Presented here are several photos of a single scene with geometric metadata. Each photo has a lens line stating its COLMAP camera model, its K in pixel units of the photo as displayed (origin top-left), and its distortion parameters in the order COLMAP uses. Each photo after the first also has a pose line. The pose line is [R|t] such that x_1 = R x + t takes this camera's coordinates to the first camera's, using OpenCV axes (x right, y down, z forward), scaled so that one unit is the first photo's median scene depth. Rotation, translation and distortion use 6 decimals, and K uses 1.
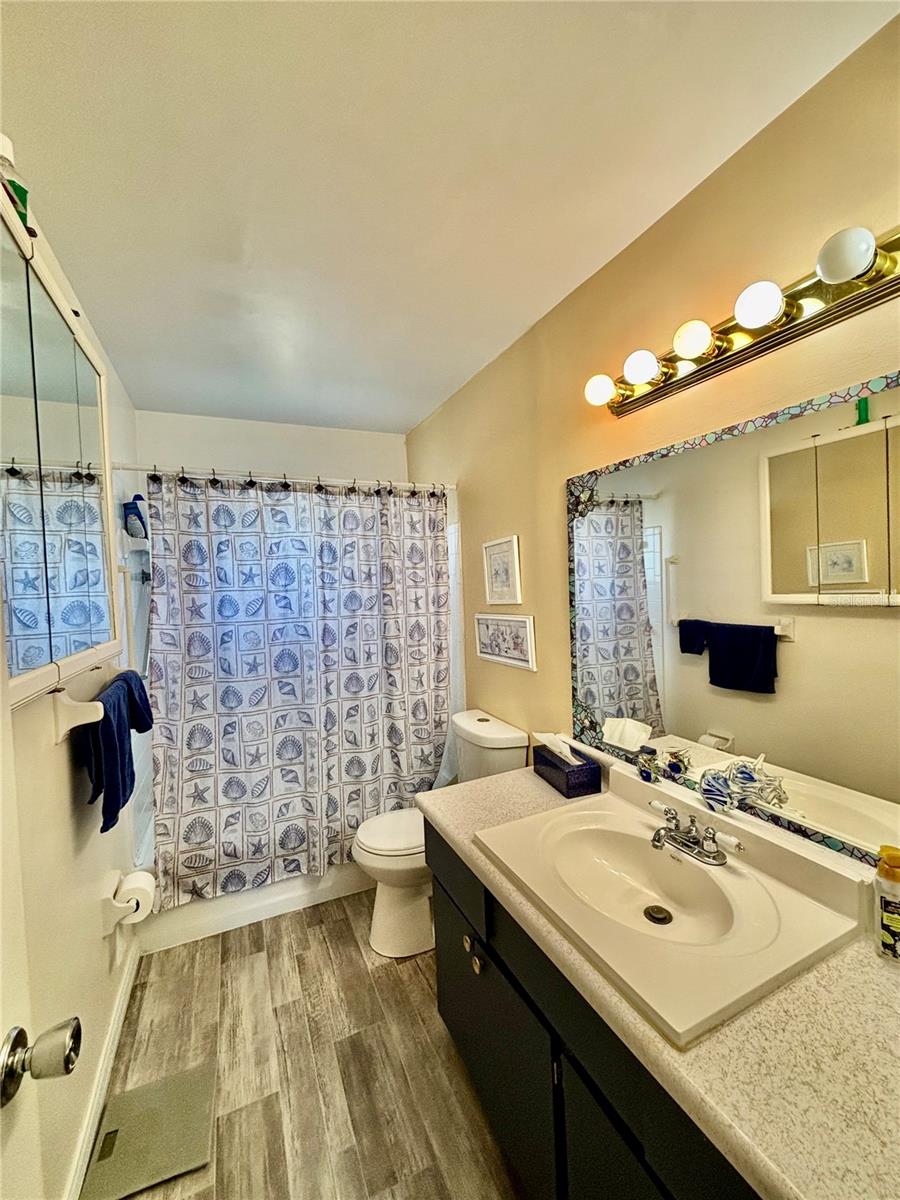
lens RADIAL K [[481.1, 0, 449.5], [0, 481.1, 600.4], [0, 0, 1]] dist [-0.001272, -0.000506]
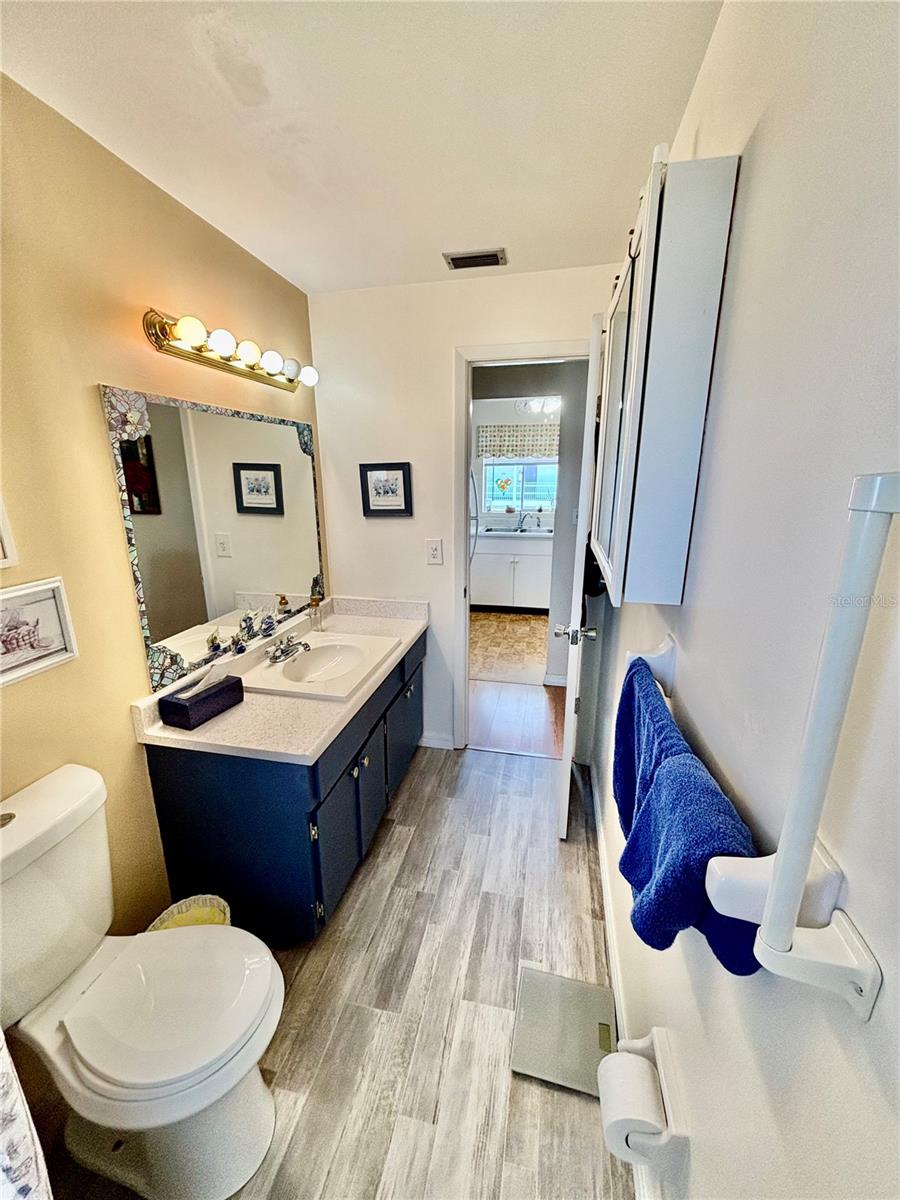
lens RADIAL K [[481.1, 0, 446.0], [0, 481.1, 606.2], [0, 0, 1]] dist [-0.001272, -0.000506]
pose [[-0.796667, -0.122164, 0.591944, -0.743481], [0.054908, 0.960684, 0.272161, -0.090101], [-0.601919, 0.249324, -0.758638, 1.407693]]
